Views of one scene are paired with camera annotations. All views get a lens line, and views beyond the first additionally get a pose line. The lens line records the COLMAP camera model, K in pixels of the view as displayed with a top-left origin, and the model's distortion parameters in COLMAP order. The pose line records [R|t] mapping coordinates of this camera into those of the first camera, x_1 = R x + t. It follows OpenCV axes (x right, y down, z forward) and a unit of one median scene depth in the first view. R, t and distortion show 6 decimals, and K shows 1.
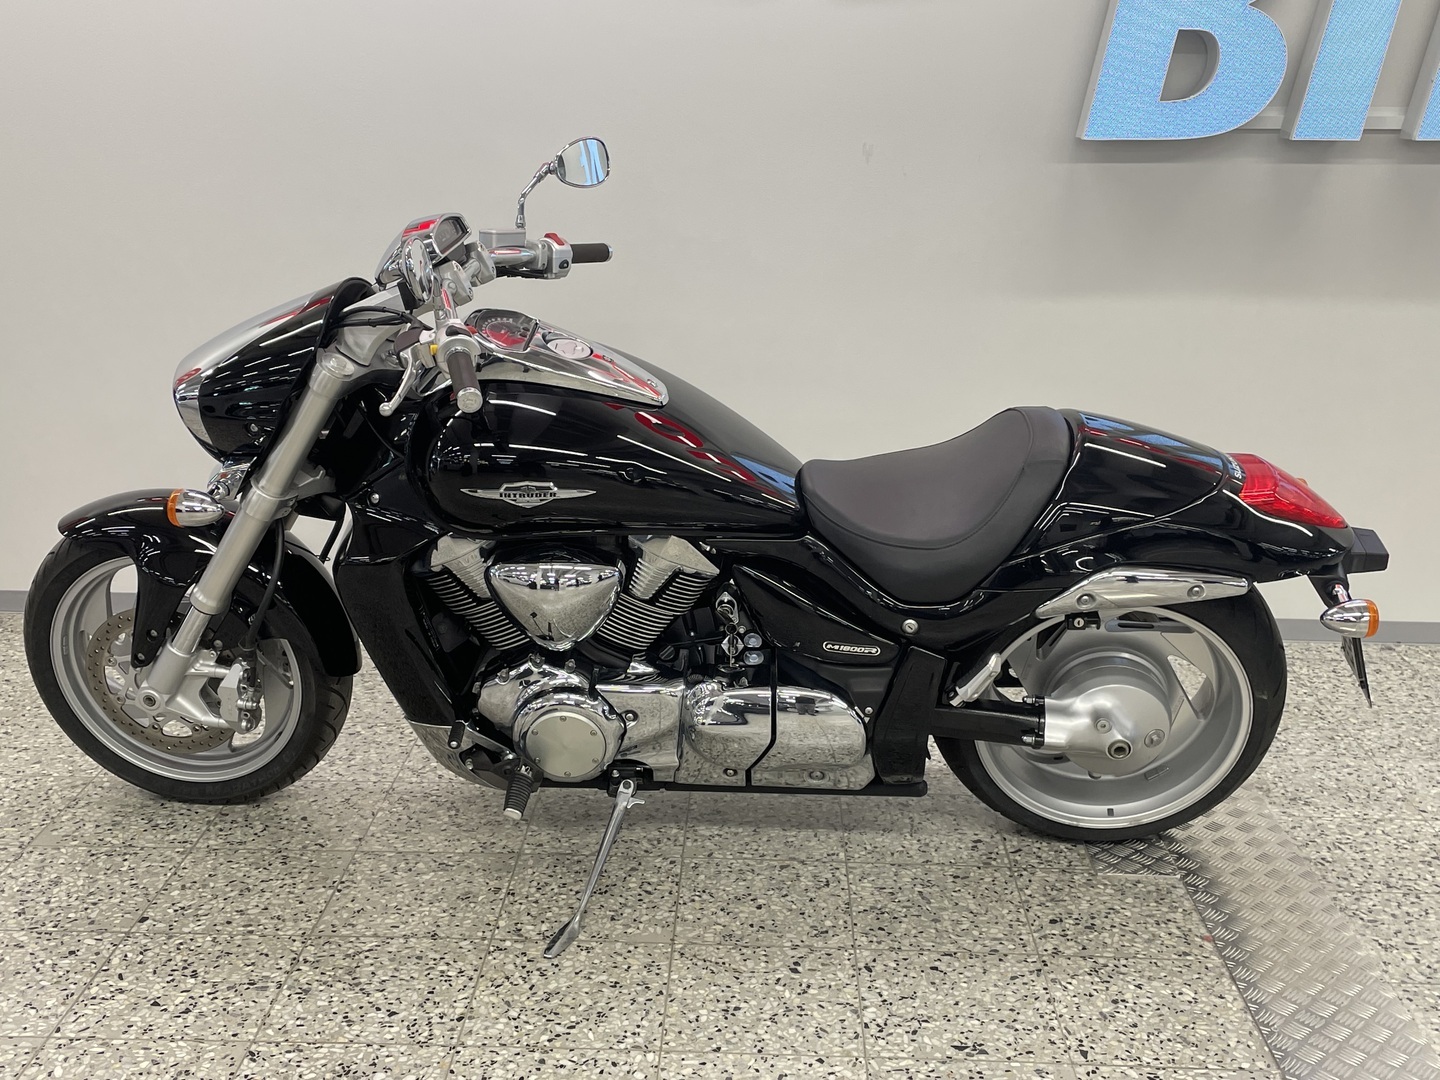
lens RADIAL K [[1597.9, 0, 731.2], [0, 1597.9, 522.8], [0, 0, 1]] dist [0.059367, -0.044653]
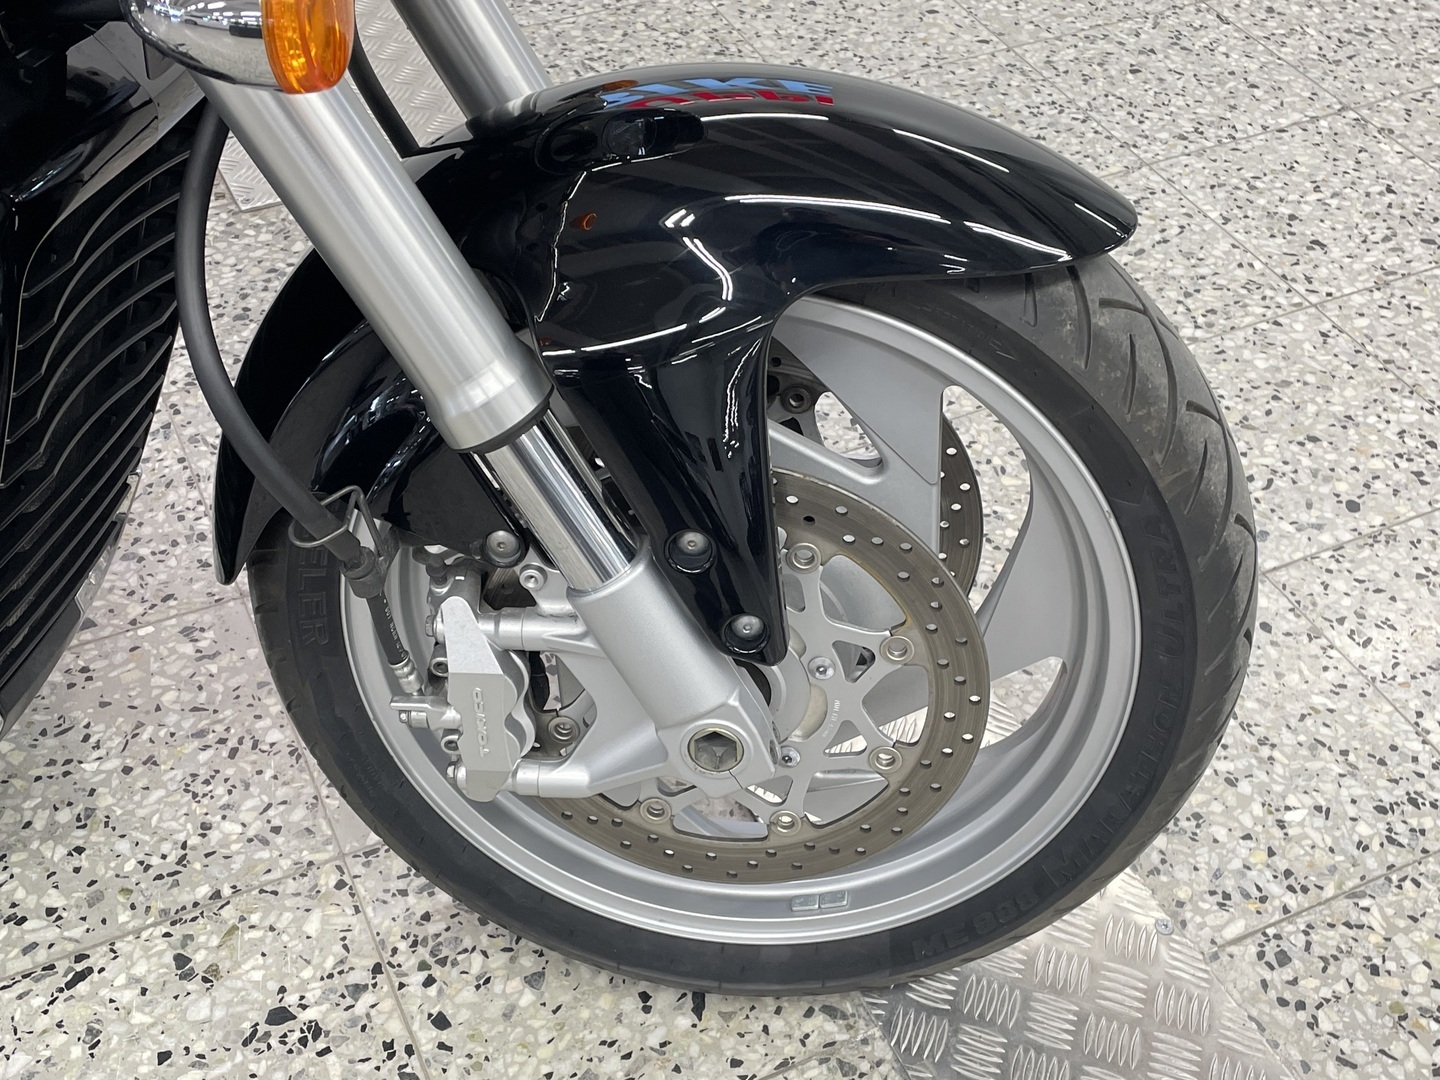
lens RADIAL K [[1715.3, 0, 714.0], [0, 1715.3, 531.8], [0, 0, 1]] dist [0.095455, -0.142079]
pose [[0.891959, -0.313594, 0.325682, 0.143114], [0.114425, 0.853474, 0.508417, 0.008414], [-0.437398, -0.416221, 0.797147, 0.363015]]
